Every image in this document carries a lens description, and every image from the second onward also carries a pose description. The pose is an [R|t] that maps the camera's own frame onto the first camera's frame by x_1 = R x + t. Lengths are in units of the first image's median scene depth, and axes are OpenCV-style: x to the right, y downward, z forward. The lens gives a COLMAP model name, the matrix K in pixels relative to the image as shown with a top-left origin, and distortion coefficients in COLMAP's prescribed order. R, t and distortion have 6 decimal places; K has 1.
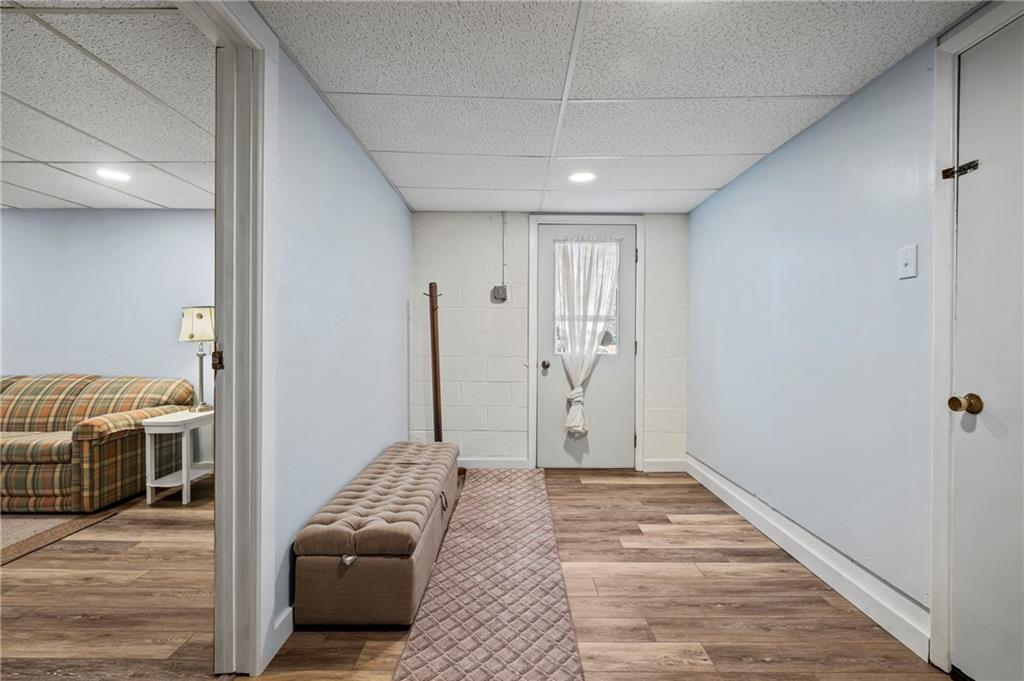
lens RADIAL K [[462.7, 0, 512.7], [0, 462.7, 340.1], [0, 0, 1]] dist [0.000322, 0.000228]
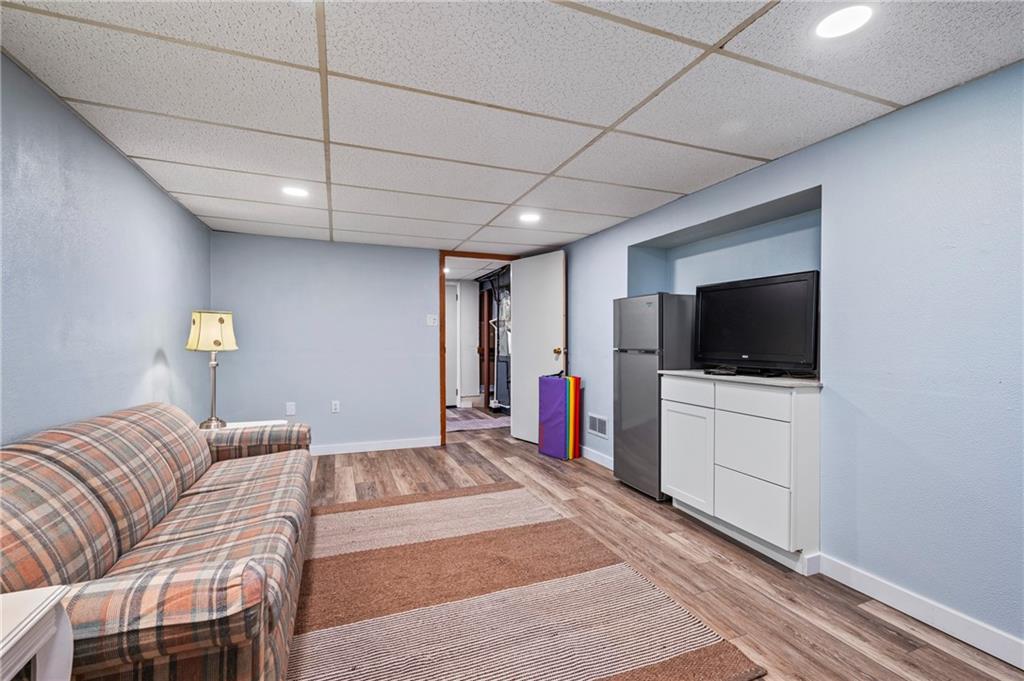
lens RADIAL K [[443.5, 0, 509.1], [0, 443.5, 340.7], [0, 0, 1]] dist [0.000070, 0.000002]
pose [[-0.372464, -0.003527, 0.928040, -2.390377], [0.001804, 0.999988, 0.004525, -0.023745], [-0.928045, 0.003360, -0.372454, 1.117144]]
